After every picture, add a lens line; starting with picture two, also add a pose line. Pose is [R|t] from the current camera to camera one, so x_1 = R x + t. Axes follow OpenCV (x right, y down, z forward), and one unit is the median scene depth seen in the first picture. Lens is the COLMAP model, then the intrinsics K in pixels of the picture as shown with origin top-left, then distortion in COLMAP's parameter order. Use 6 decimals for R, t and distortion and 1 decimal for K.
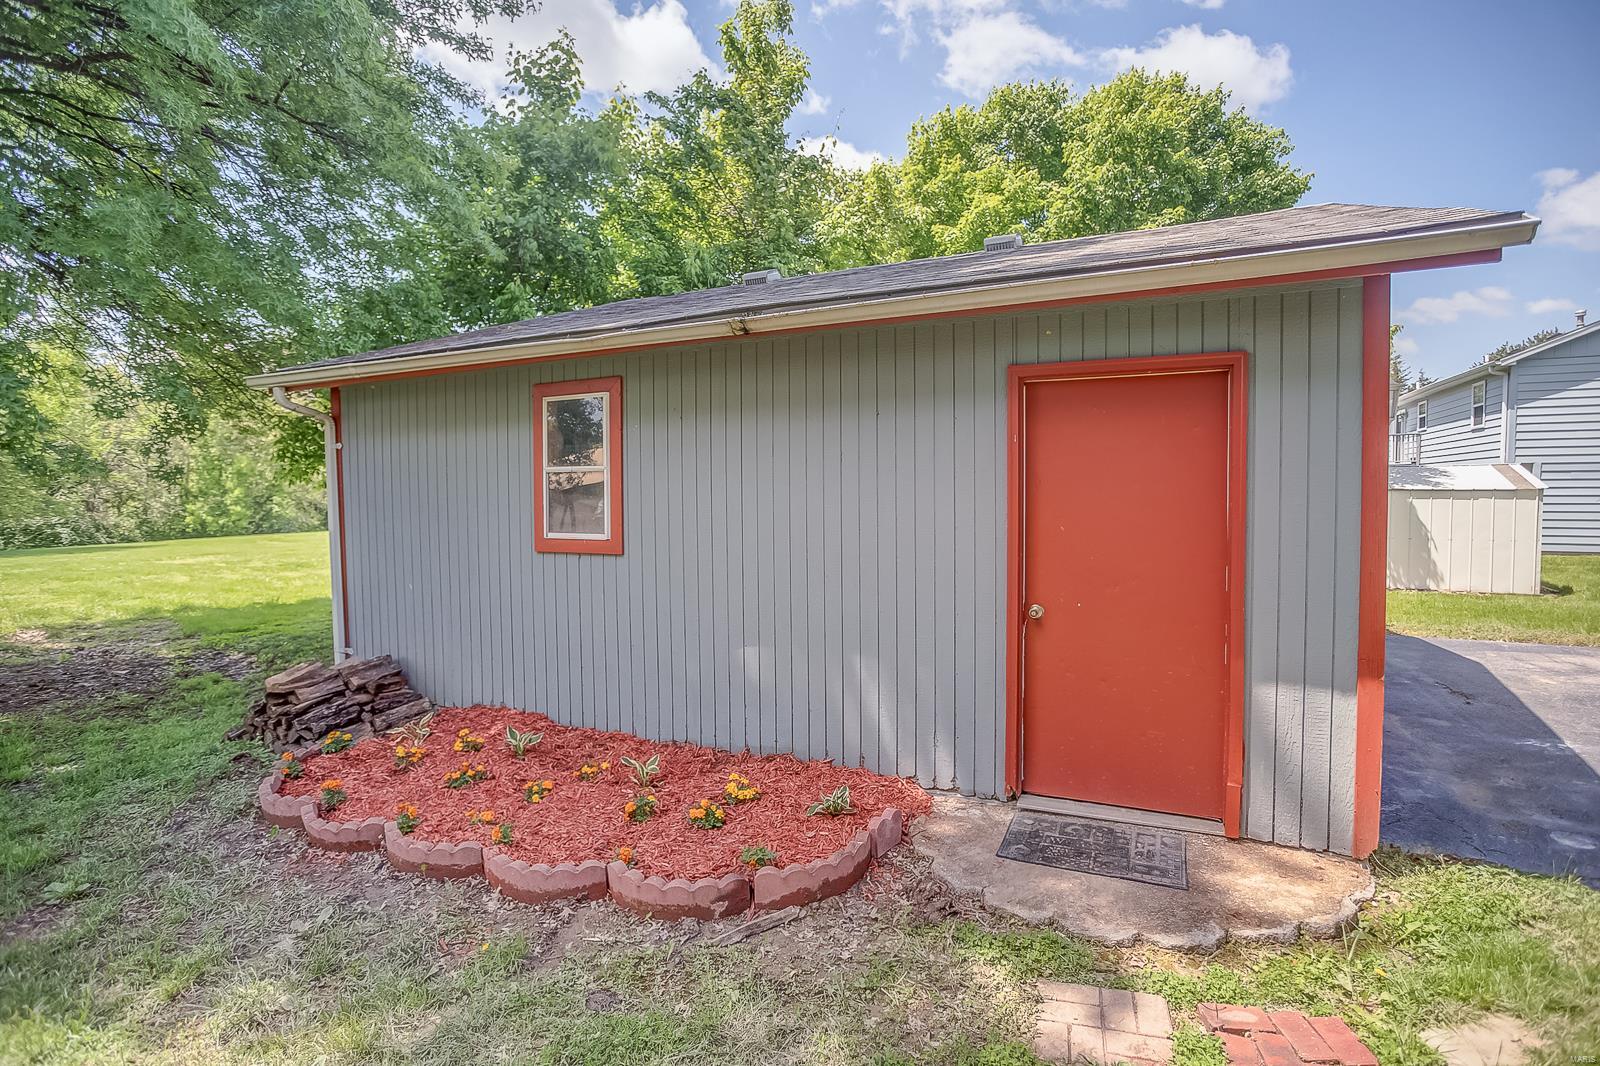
lens RADIAL K [[765.7, 0, 818.8], [0, 765.7, 534.0], [0, 0, 1]] dist [-0.030415, 0.000522]
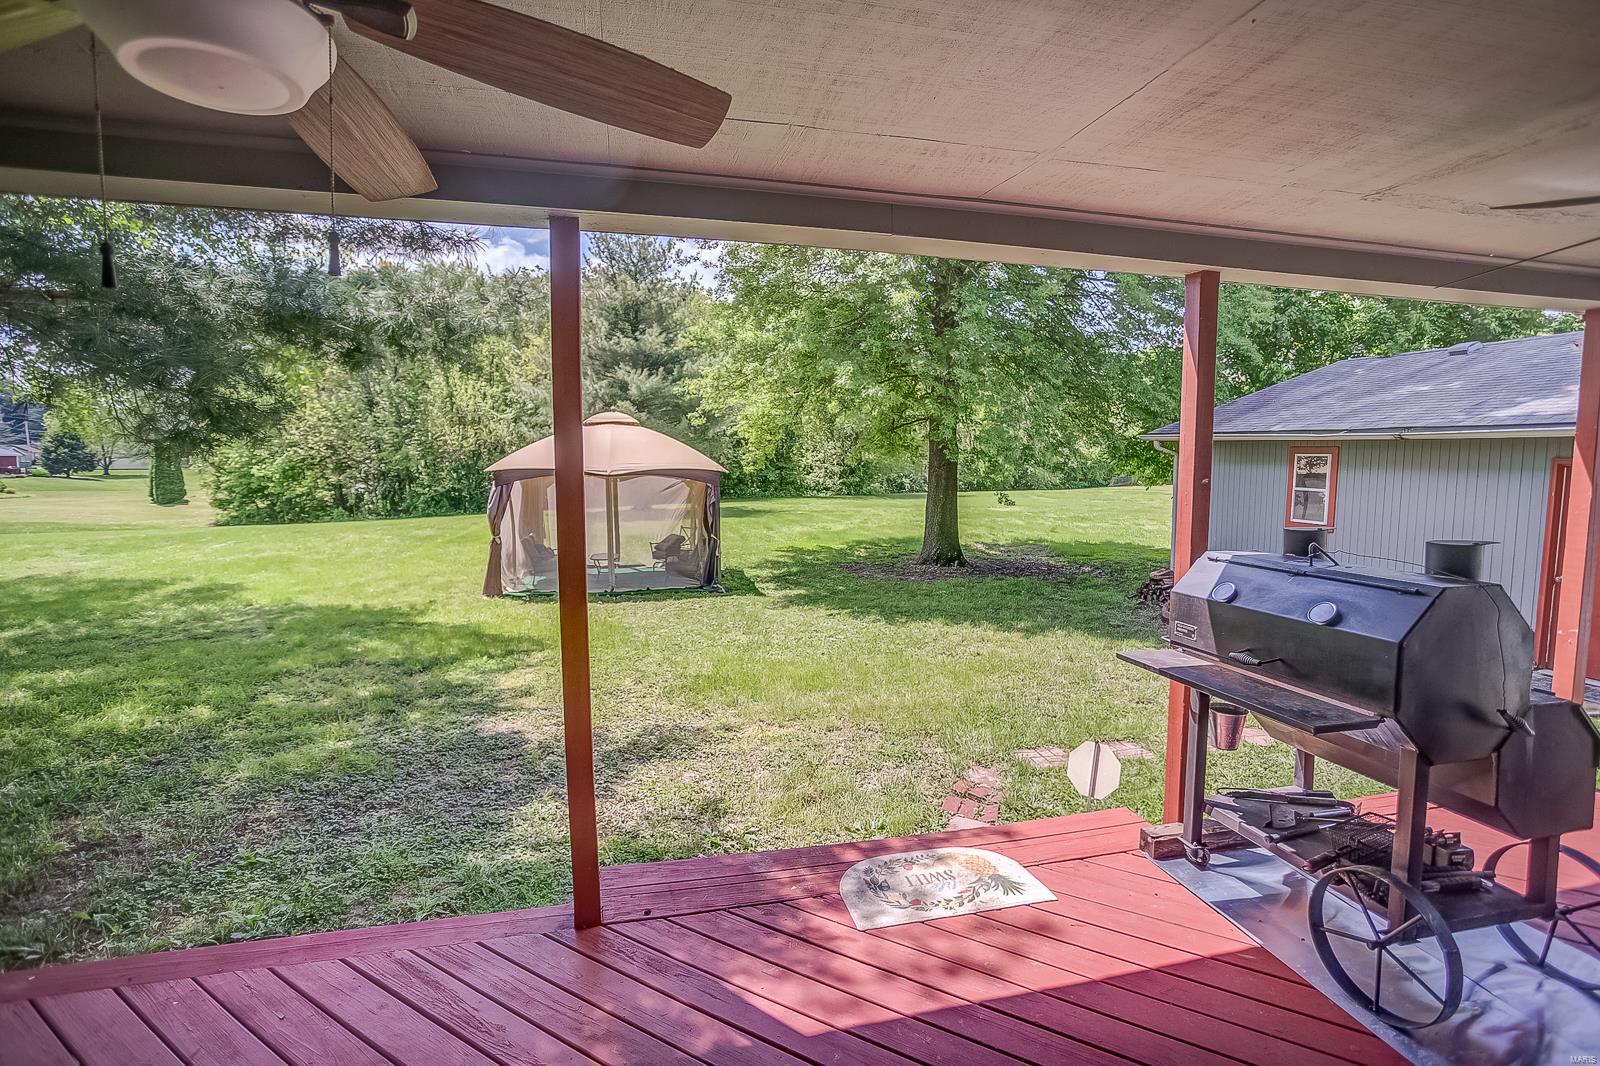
lens RADIAL K [[765.7, 0, 818.8], [0, 765.7, 534.0], [0, 0, 1]] dist [-0.030415, 0.000522]
pose [[0.649628, 0.090011, -0.754905, 0.113222], [-0.051195, 0.995892, 0.074690, -0.015446], [0.758526, -0.009873, 0.651568, -0.408769]]
